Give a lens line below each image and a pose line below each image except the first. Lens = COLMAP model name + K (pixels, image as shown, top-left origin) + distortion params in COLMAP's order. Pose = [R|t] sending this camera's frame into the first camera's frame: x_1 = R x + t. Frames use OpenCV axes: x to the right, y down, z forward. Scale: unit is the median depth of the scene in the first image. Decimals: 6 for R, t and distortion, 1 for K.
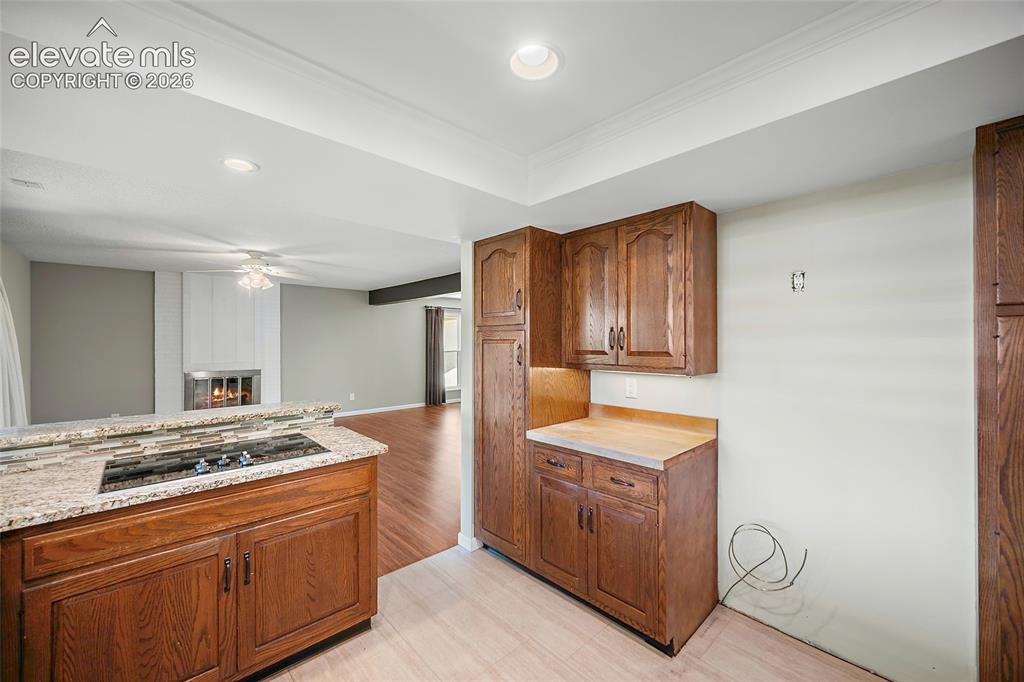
lens RADIAL K [[401.8, 0, 517.0], [0, 401.8, 339.0], [0, 0, 1]] dist [-0.001406, -0.000055]
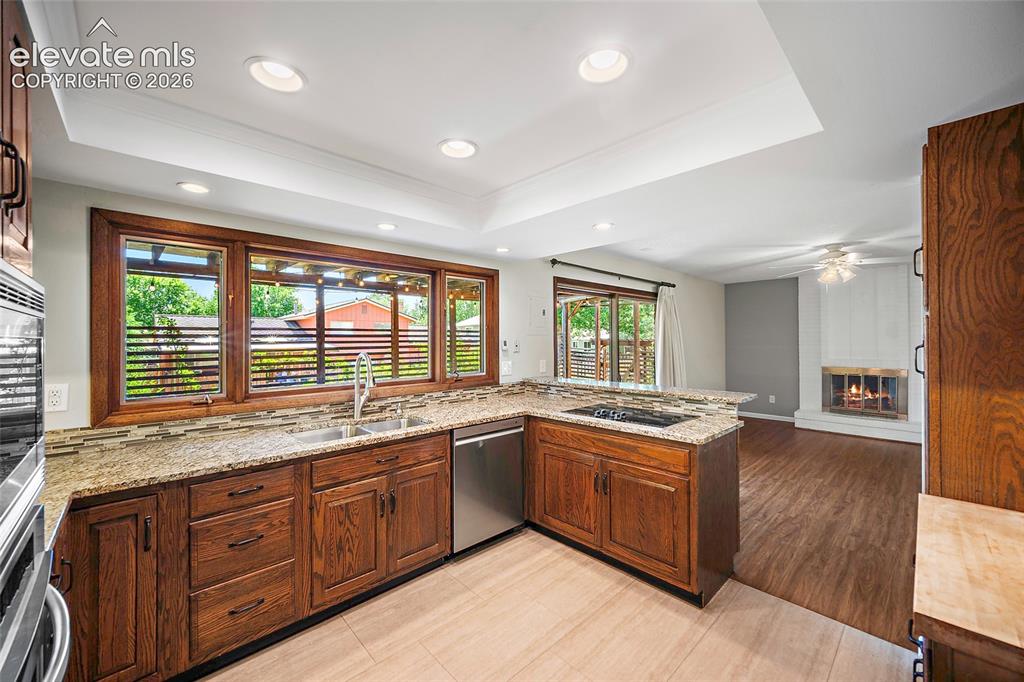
lens RADIAL K [[401.8, 0, 510.7], [0, 401.8, 336.2], [0, 0, 1]] dist [-0.001406, -0.000055]
pose [[0.004937, -0.009729, -0.999940, 0.216759], [0.010271, 0.999900, -0.009678, 0.002743], [0.999935, -0.010223, 0.005037, 0.155668]]
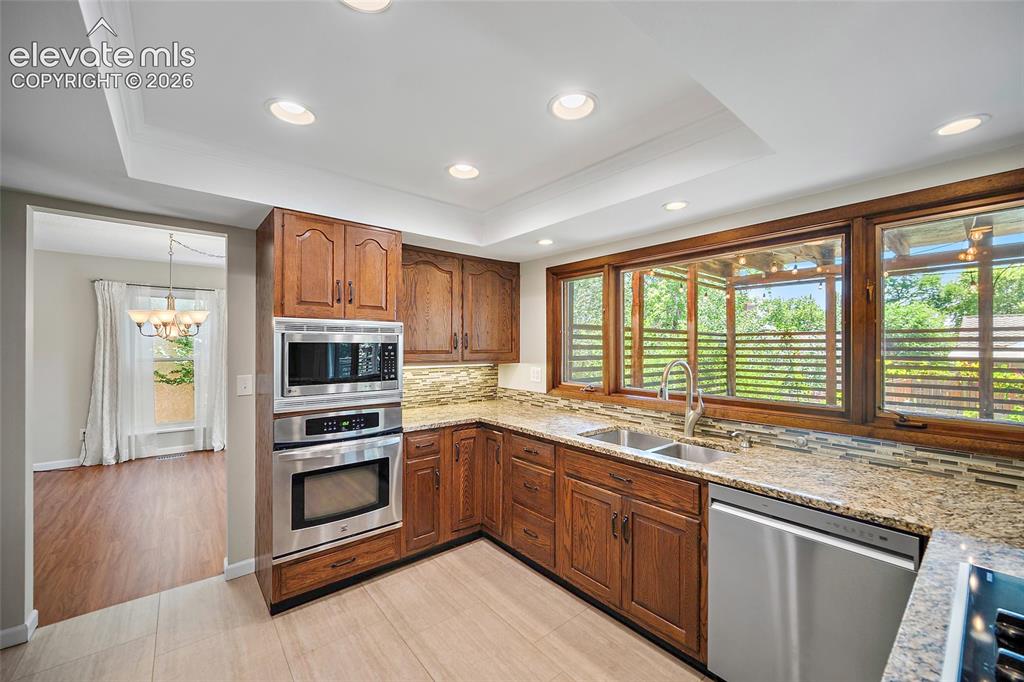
lens RADIAL K [[401.8, 0, 511.6], [0, 401.8, 345.6], [0, 0, 1]] dist [-0.001406, -0.000055]
pose [[-0.998345, -0.005430, 0.057246, -0.067556], [-0.005727, 0.999971, -0.005019, 0.004890], [-0.057217, -0.005339, -0.998347, 0.365696]]
